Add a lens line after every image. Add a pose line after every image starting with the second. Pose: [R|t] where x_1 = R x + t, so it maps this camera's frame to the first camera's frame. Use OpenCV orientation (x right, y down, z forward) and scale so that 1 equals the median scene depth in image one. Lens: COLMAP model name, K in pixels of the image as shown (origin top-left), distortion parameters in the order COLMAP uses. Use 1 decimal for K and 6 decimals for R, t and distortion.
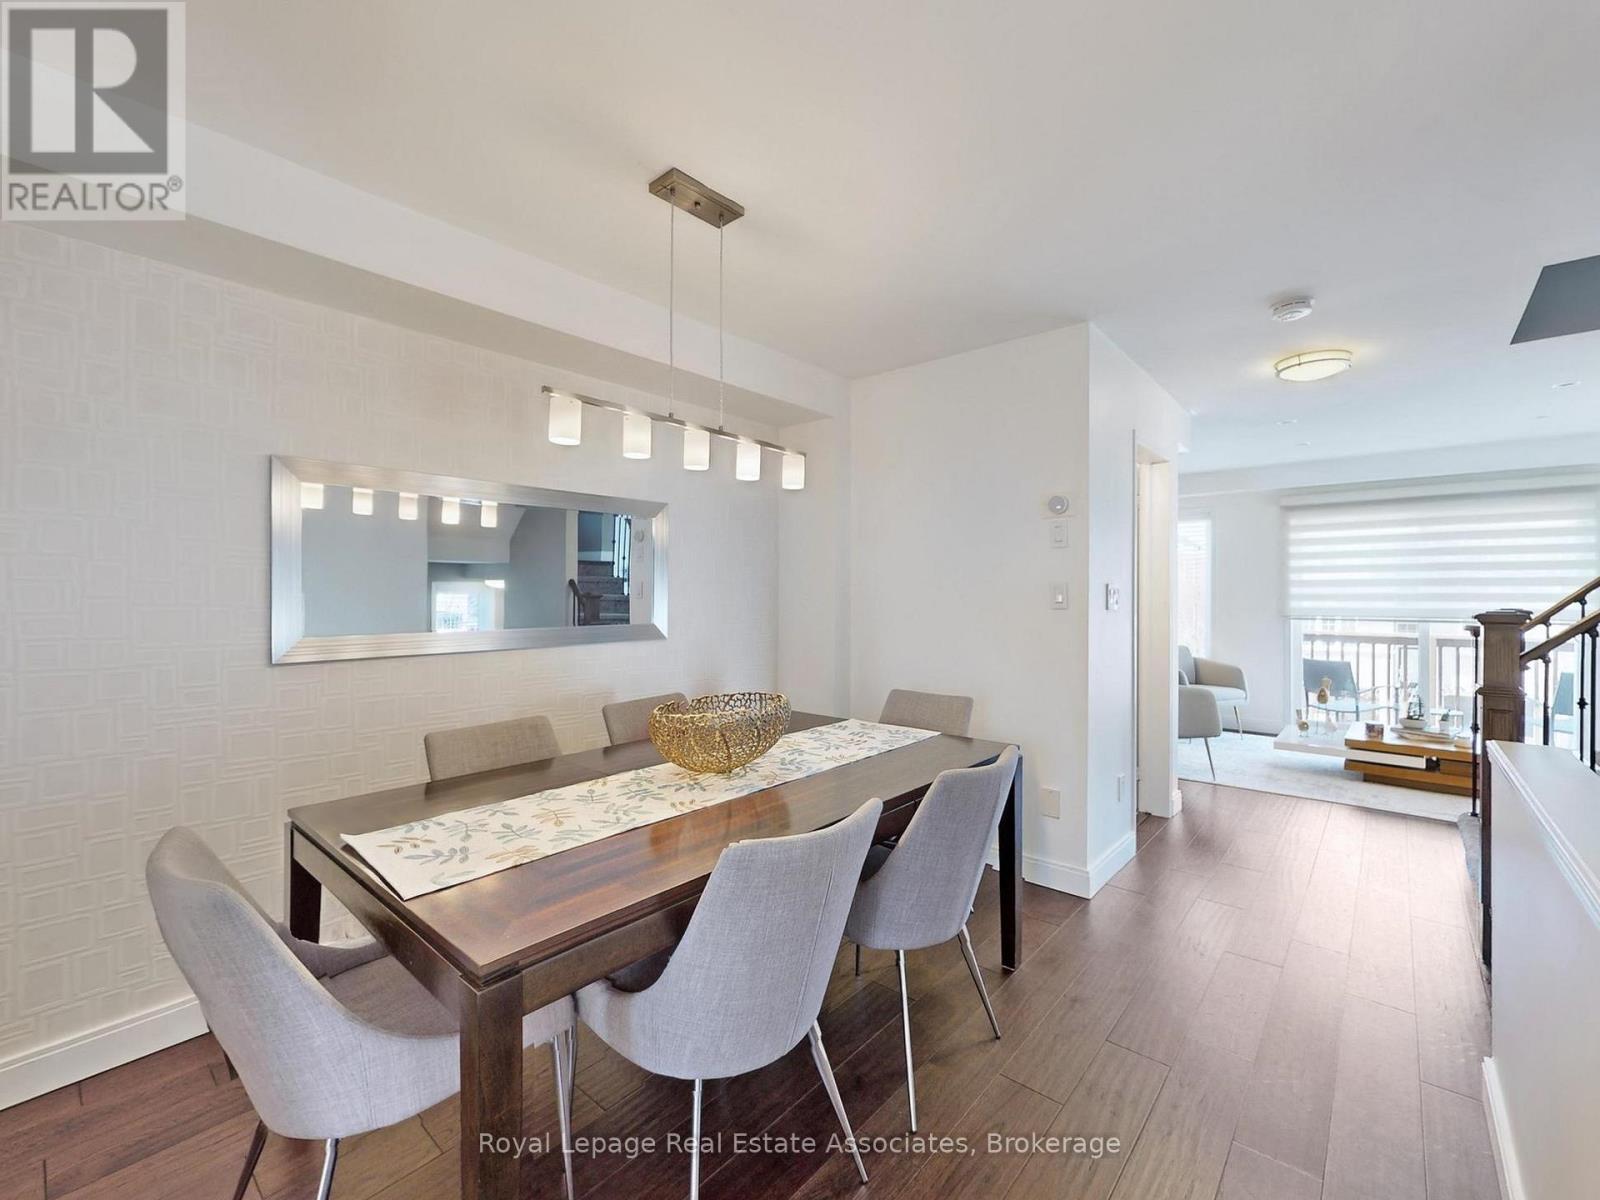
lens RADIAL K [[681.6, 0, 806.2], [0, 681.6, 597.1], [0, 0, 1]] dist [0.000318, -0.000069]
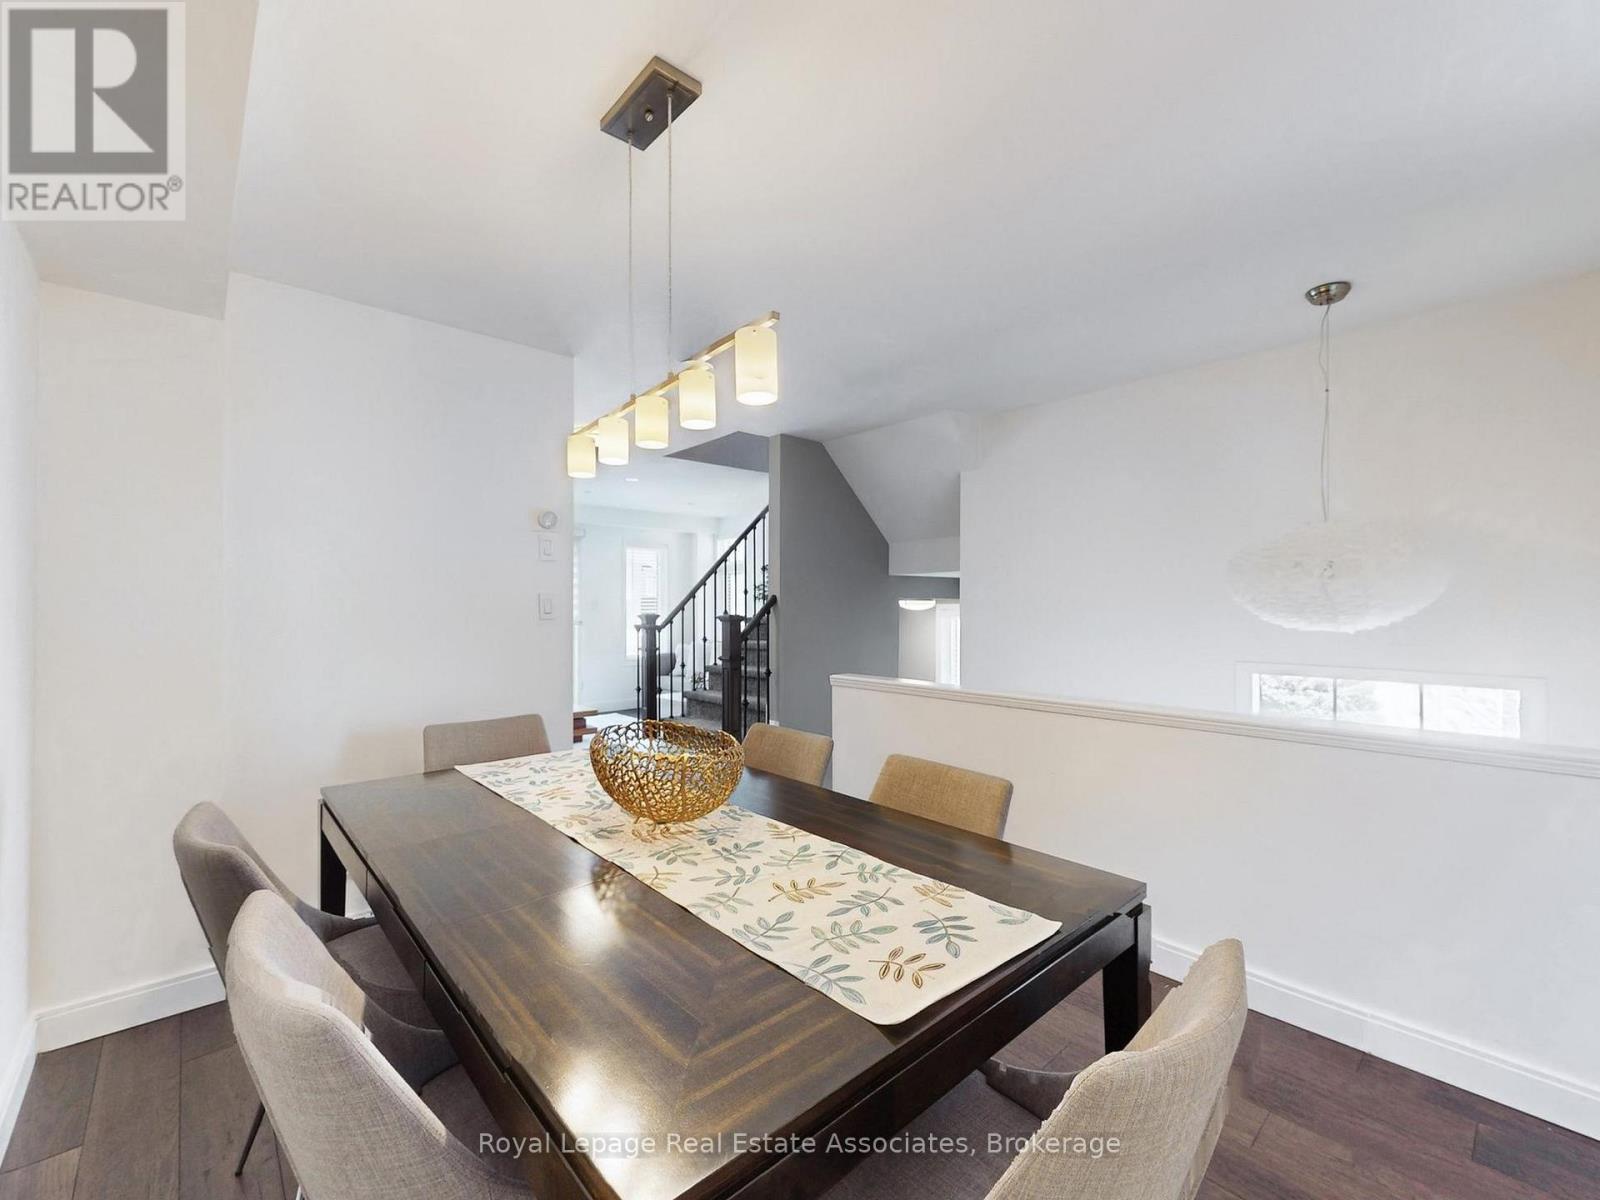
lens RADIAL K [[681.6, 0, 806.2], [0, 681.6, 597.1], [0, 0, 1]] dist [0.000318, -0.000069]
pose [[0.125704, 0.011463, 0.992002, -1.160795], [0.019502, 0.999711, -0.014023, 0.007129], [-0.991876, 0.021109, 0.125444, 0.925416]]
